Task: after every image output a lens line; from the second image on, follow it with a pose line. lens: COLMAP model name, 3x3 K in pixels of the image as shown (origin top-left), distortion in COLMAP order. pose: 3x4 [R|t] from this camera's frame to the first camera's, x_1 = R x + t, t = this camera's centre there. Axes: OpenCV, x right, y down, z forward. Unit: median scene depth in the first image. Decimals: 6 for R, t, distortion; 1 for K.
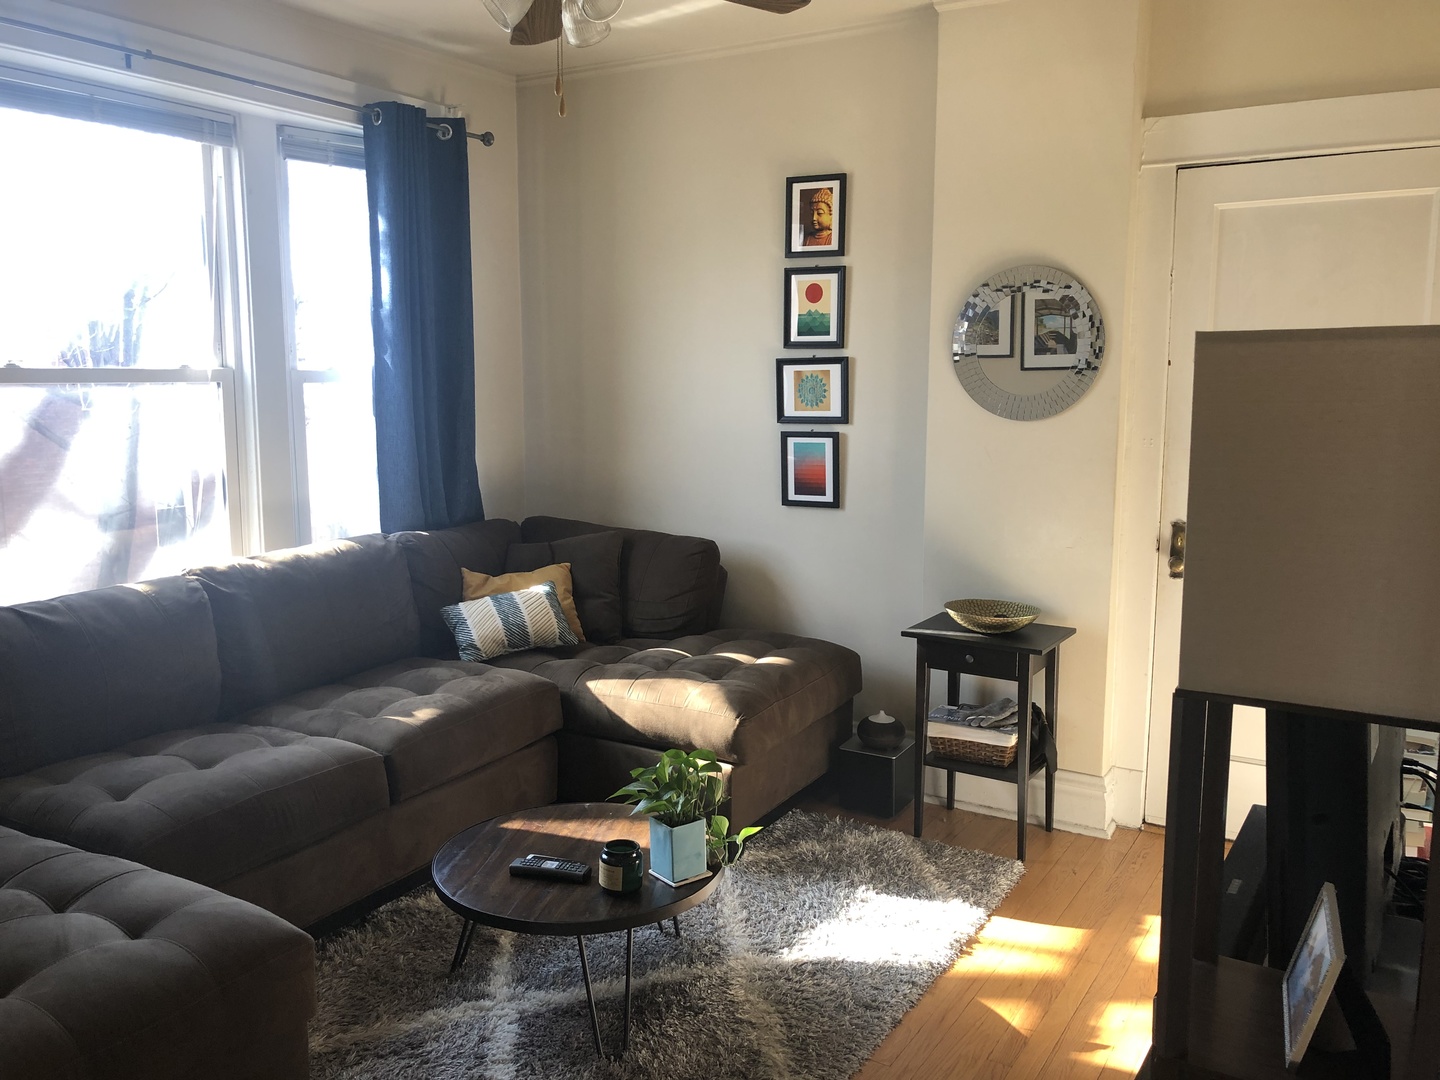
lens RADIAL K [[1195.5, 0, 720.6], [0, 1195.5, 537.3], [0, 0, 1]] dist [0.036841, -0.003815]
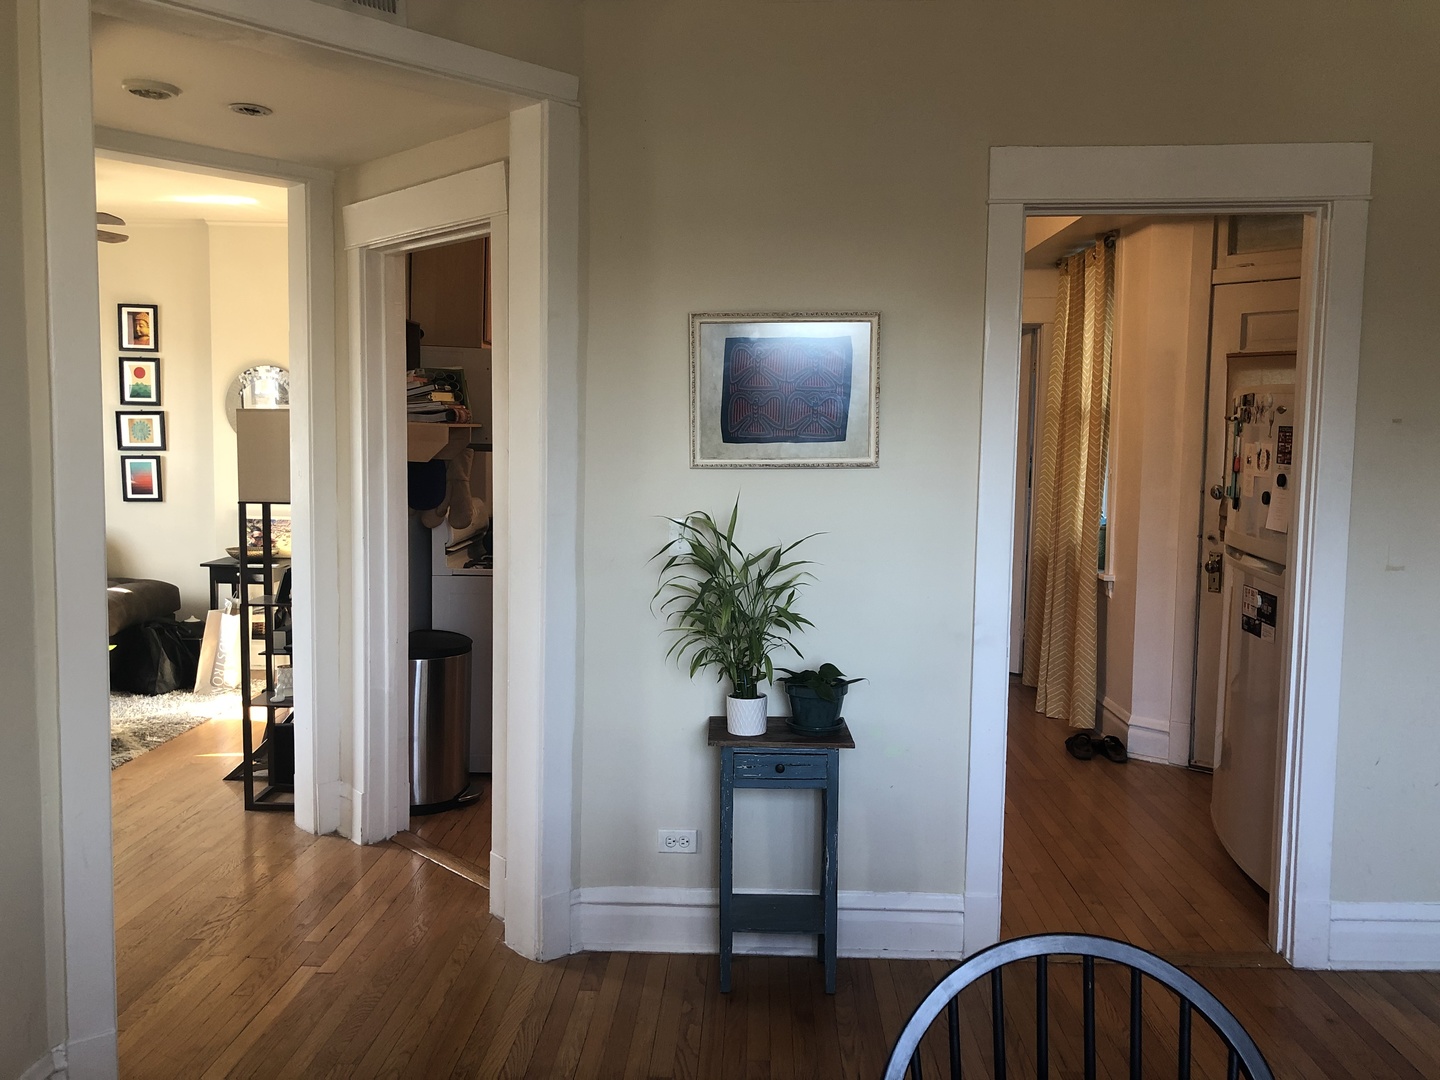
lens RADIAL K [[1195.5, 0, 719.5], [0, 1195.5, 537.7], [0, 0, 1]] dist [0.036841, -0.003815]
pose [[0.873222, -0.030682, 0.486356, -0.041155], [0.053944, 0.997969, -0.033895, 0.127277], [-0.484328, 0.055834, 0.873103, -0.852251]]
